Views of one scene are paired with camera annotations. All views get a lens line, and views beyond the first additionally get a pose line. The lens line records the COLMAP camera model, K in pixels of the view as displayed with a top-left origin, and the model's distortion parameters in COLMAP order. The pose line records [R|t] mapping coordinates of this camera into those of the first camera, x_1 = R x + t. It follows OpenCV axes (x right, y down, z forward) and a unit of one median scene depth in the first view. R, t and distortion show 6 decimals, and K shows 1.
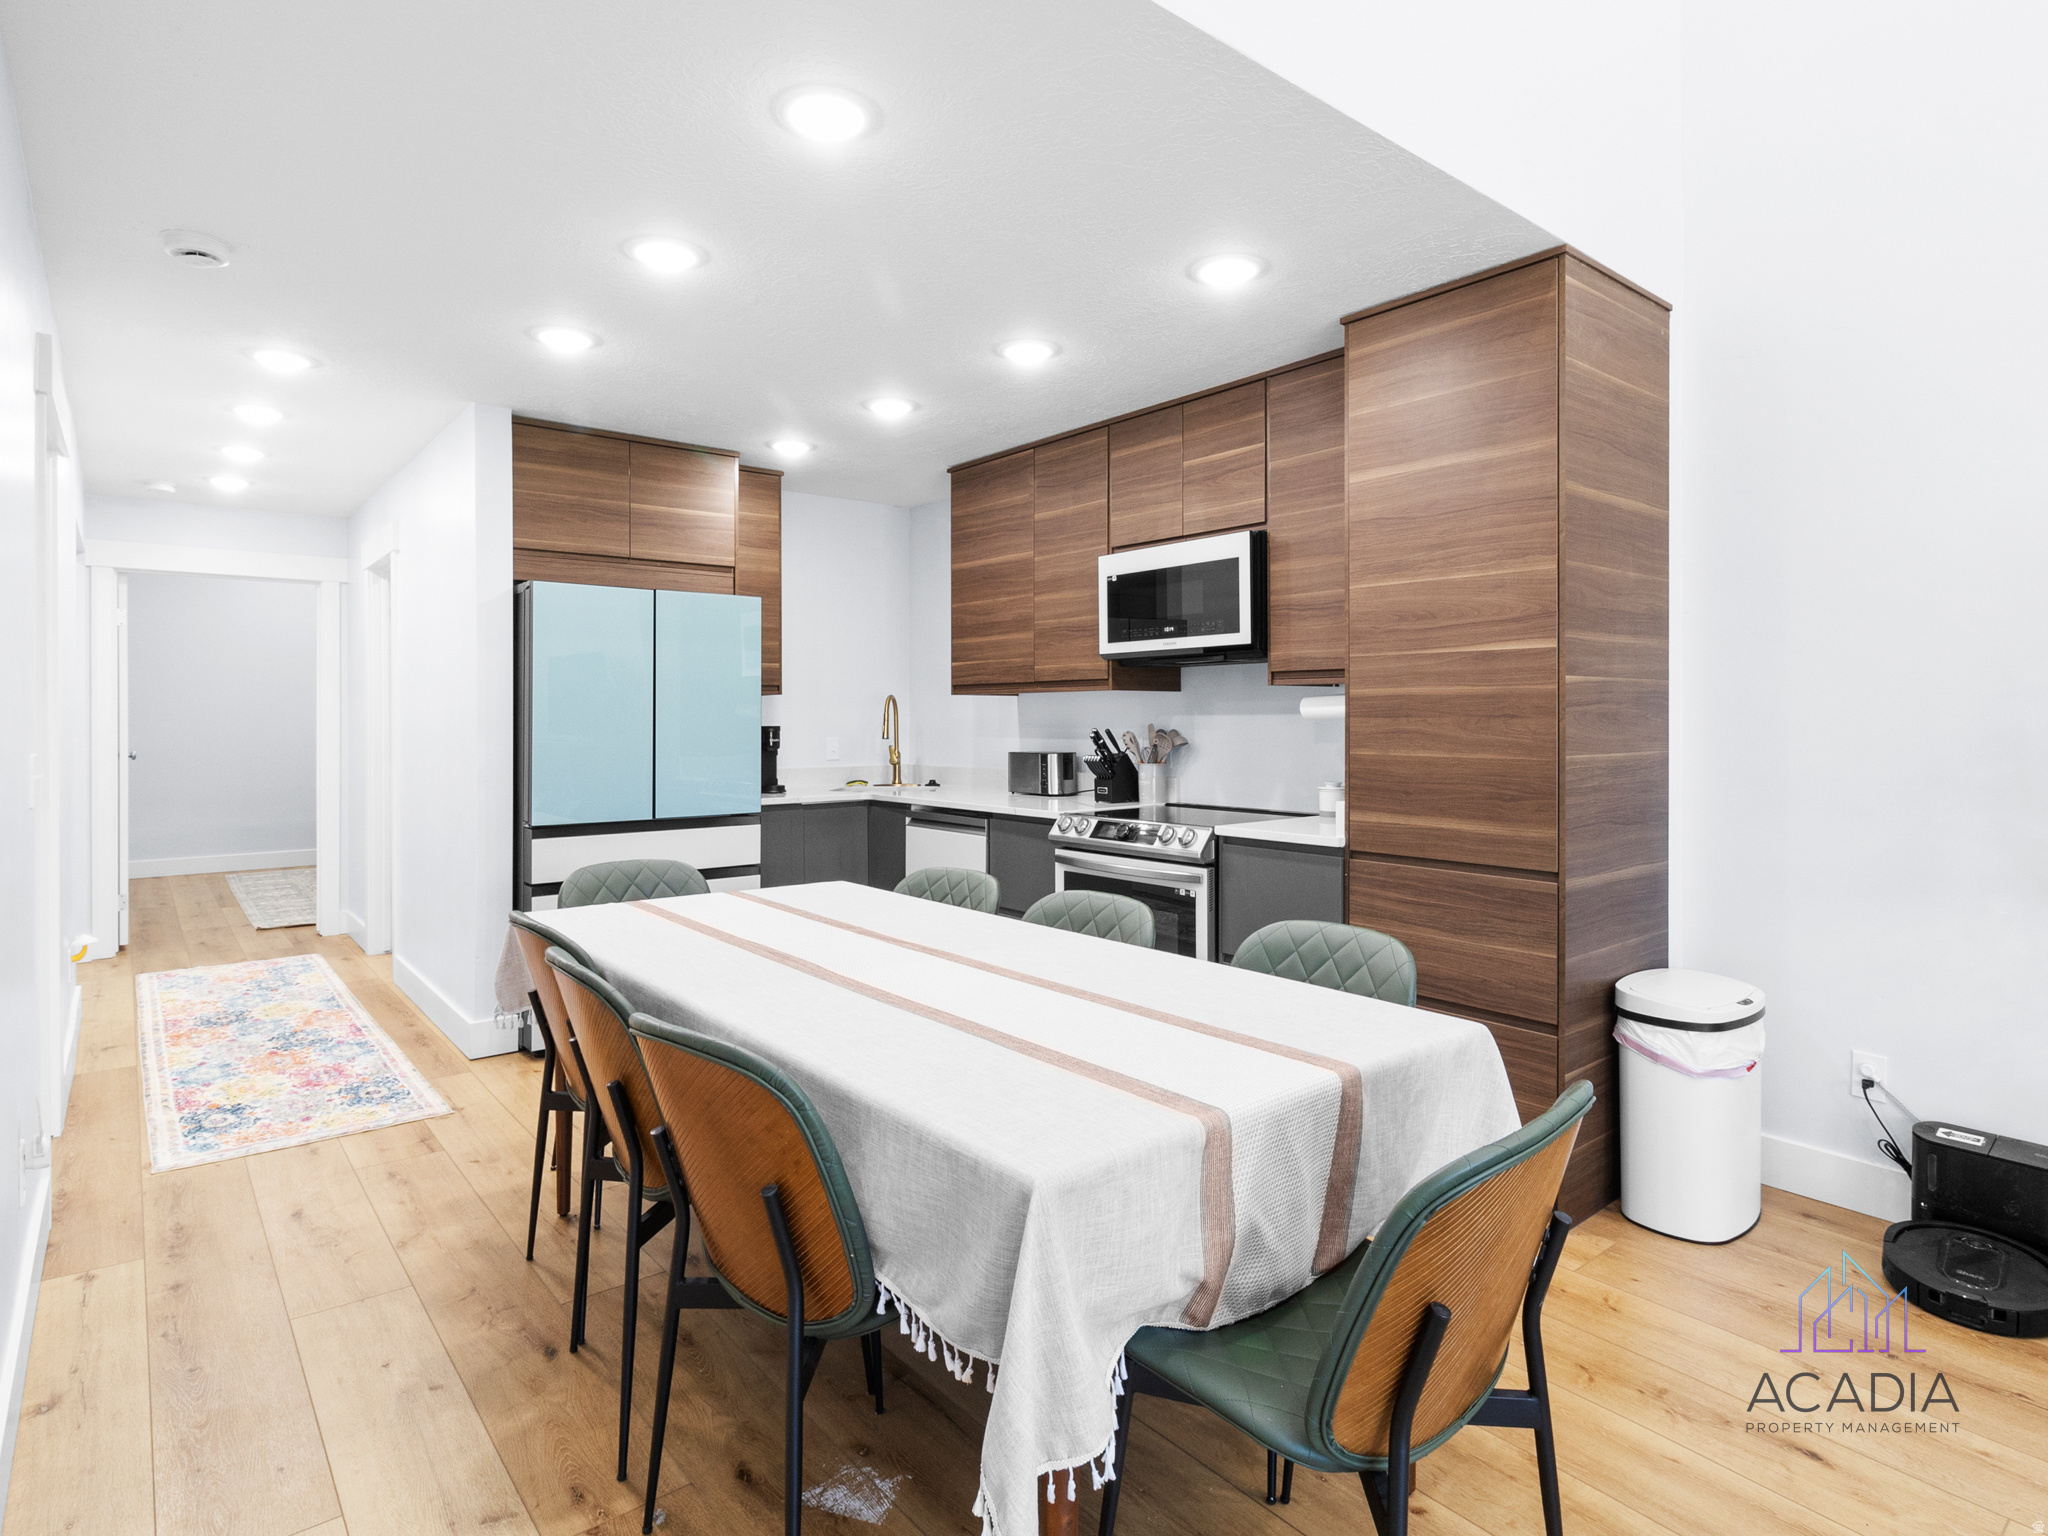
lens RADIAL K [[1124.0, 0, 1028.0], [0, 1124.0, 742.6], [0, 0, 1]] dist [0.012759, -0.002545]
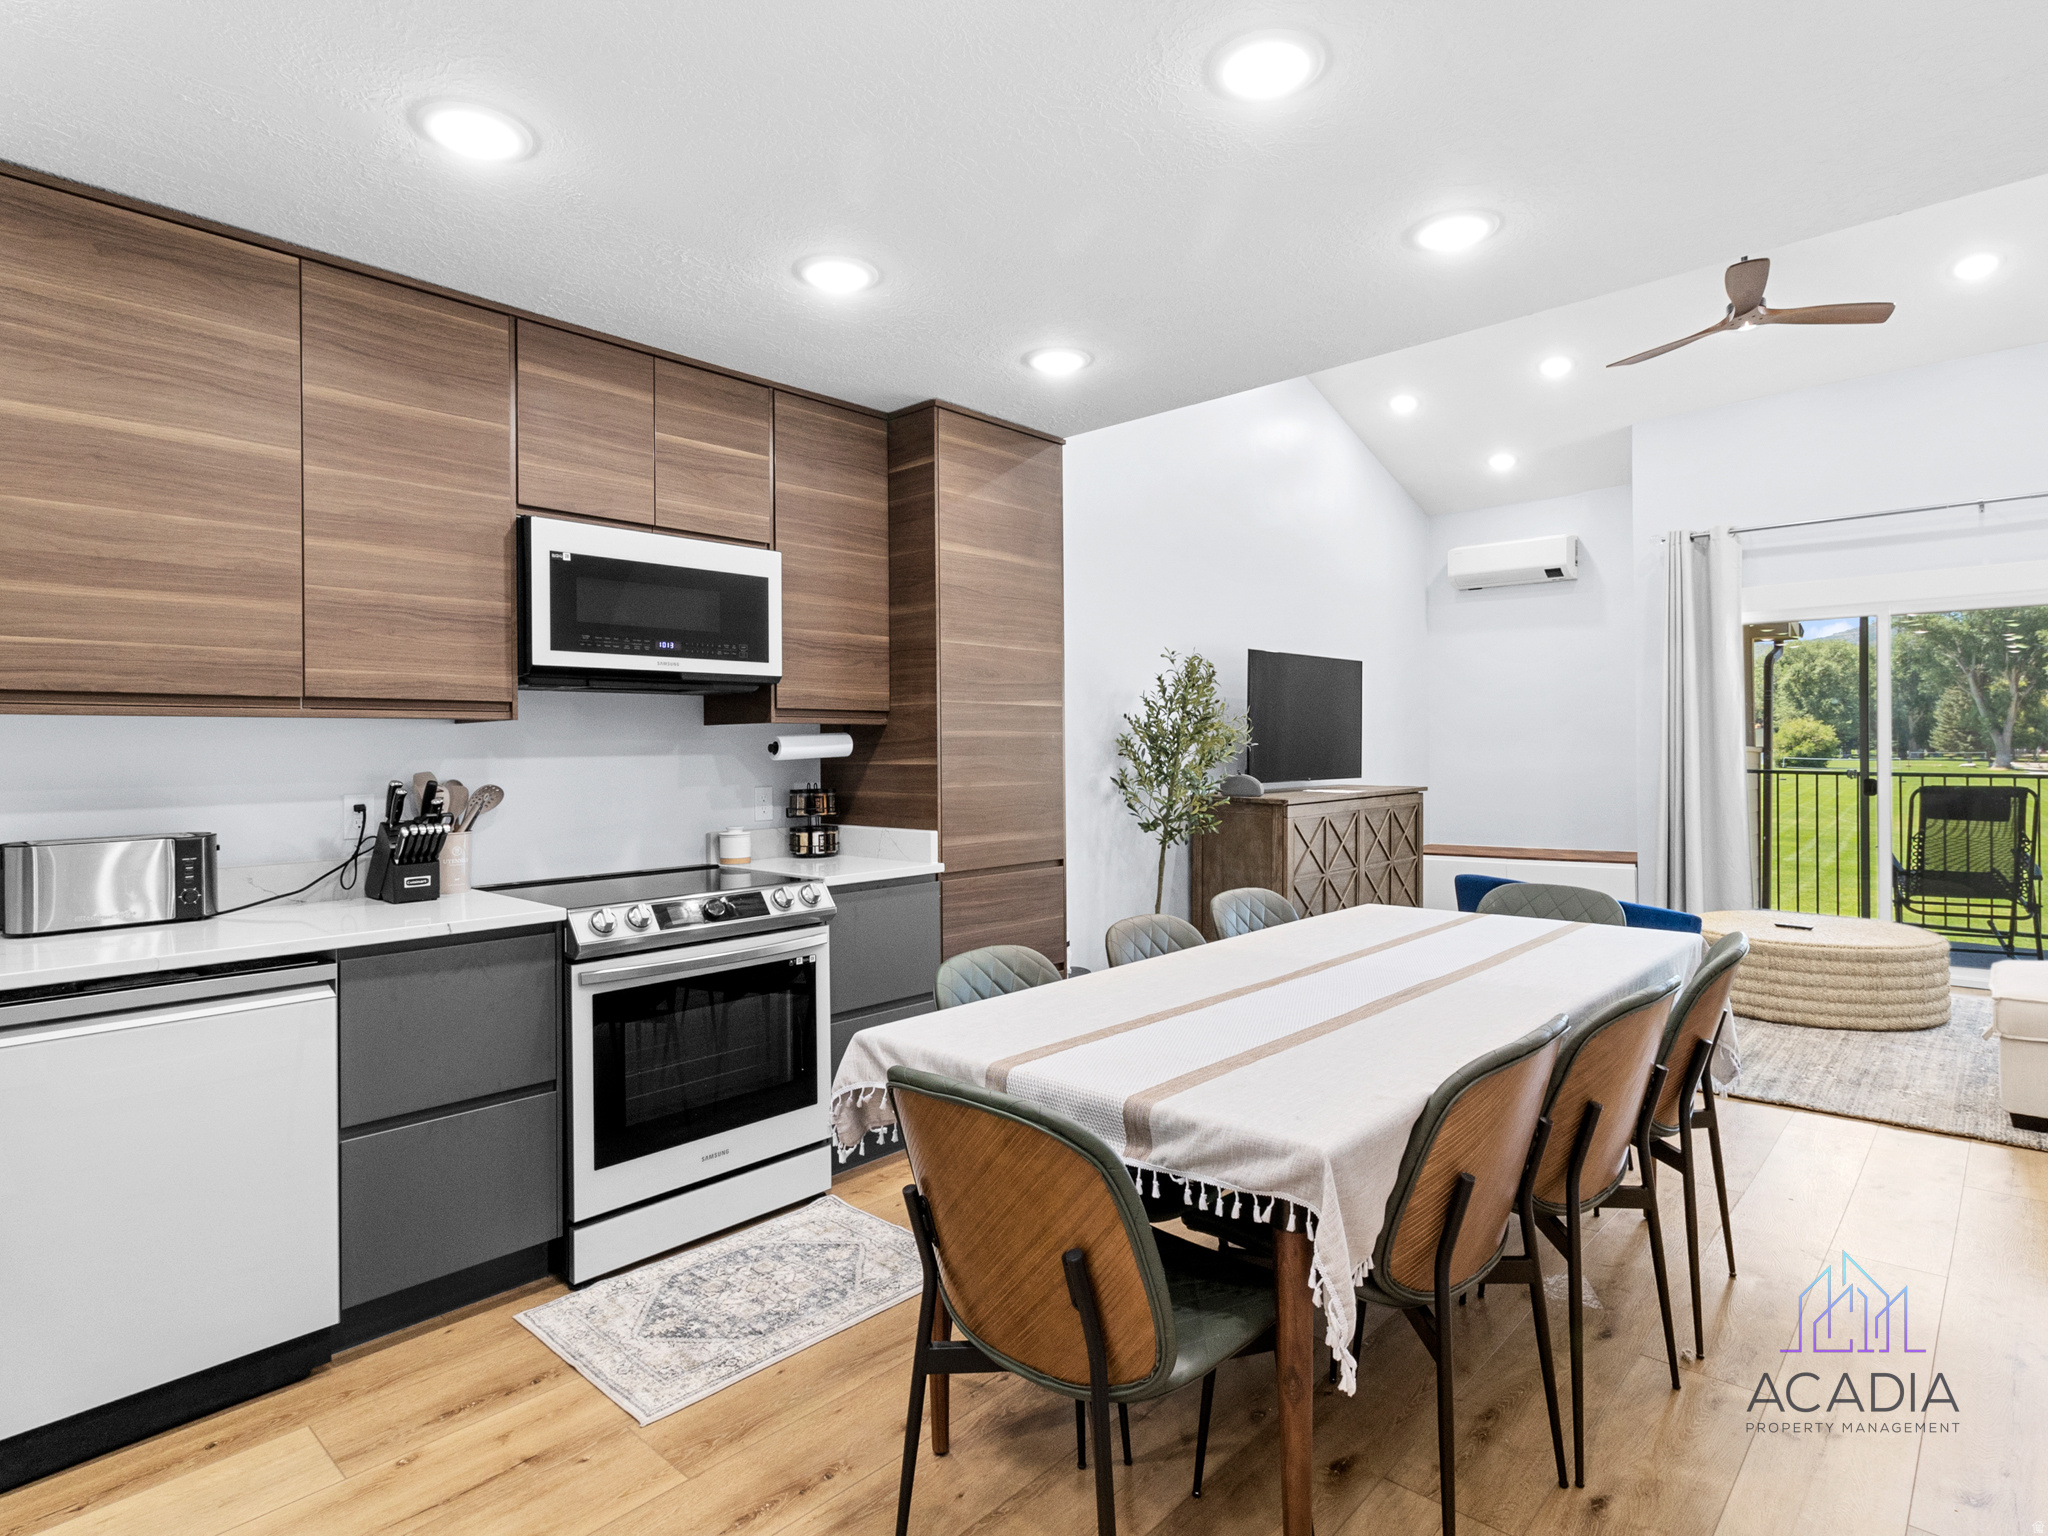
lens RADIAL K [[1136.8, 0, 1024.0], [0, 1136.8, 768.0], [0, 0, 1]] dist [0.012706, -0.000015]
pose [[-0.158139, -0.012640, 0.987336, -0.878155], [0.033436, 0.999276, 0.018148, -0.028628], [-0.986851, 0.035883, -0.157602, 1.130274]]
